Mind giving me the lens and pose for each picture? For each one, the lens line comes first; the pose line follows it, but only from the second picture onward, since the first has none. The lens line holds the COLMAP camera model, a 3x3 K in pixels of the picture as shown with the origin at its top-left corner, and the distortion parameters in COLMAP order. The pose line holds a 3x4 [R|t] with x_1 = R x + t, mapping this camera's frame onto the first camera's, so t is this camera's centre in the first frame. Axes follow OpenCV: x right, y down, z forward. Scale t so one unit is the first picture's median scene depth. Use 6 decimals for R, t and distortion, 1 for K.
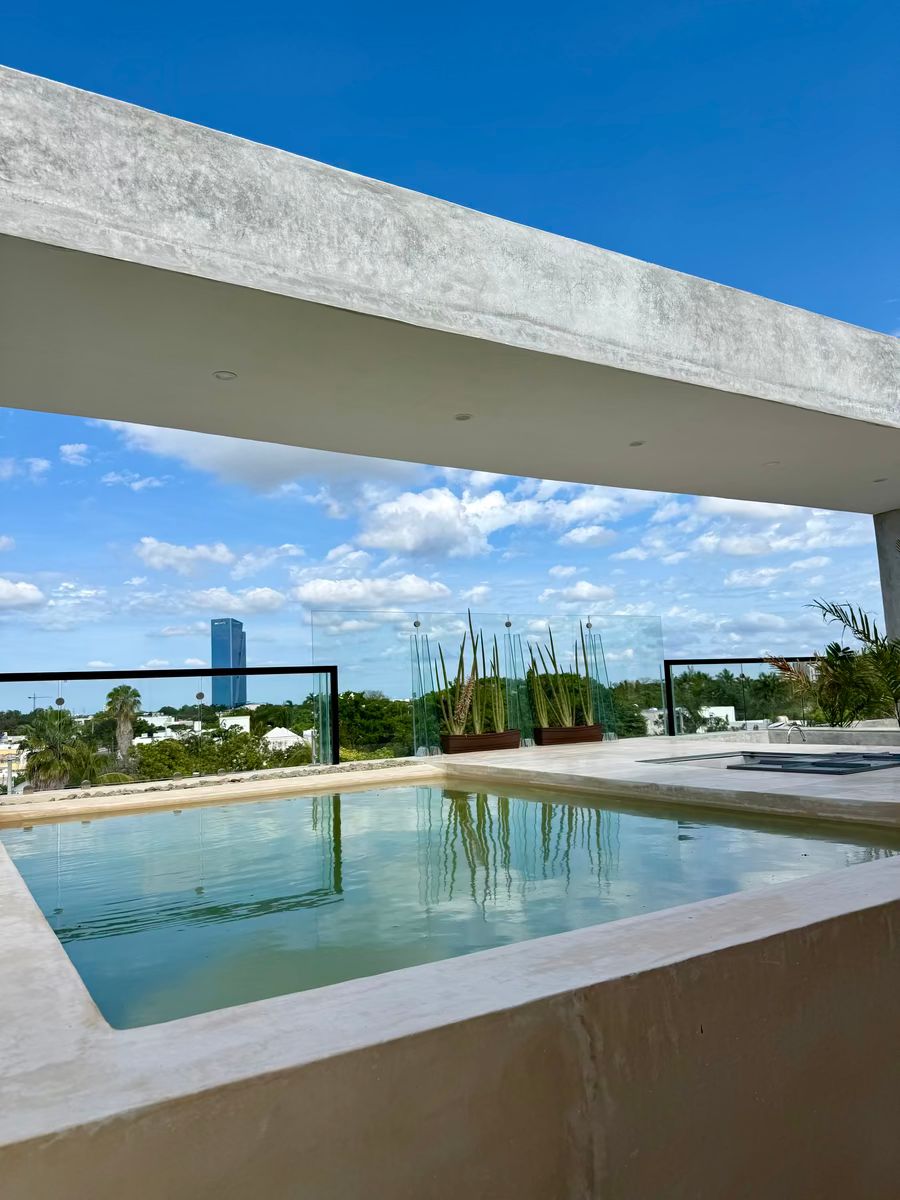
lens RADIAL K [[860.9, 0, 460.2], [0, 860.9, 602.1], [0, 0, 1]] dist [0.020229, -0.043537]
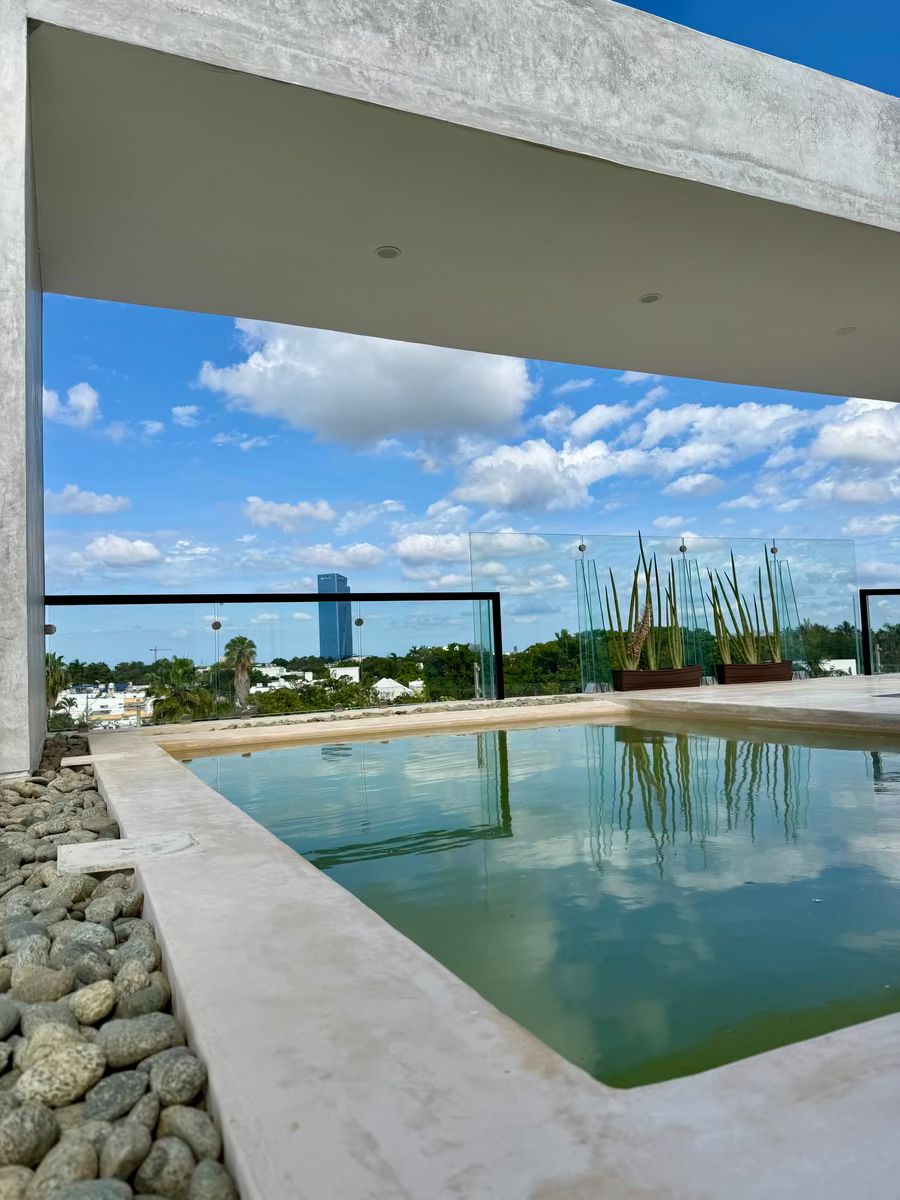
lens RADIAL K [[860.9, 0, 455.8], [0, 860.9, 606.5], [0, 0, 1]] dist [0.020229, -0.043537]
pose [[0.992688, -0.003264, -0.120668, -0.089065], [0.010333, 0.998263, 0.058006, 0.040101], [0.120269, -0.058828, 0.990997, 0.107827]]
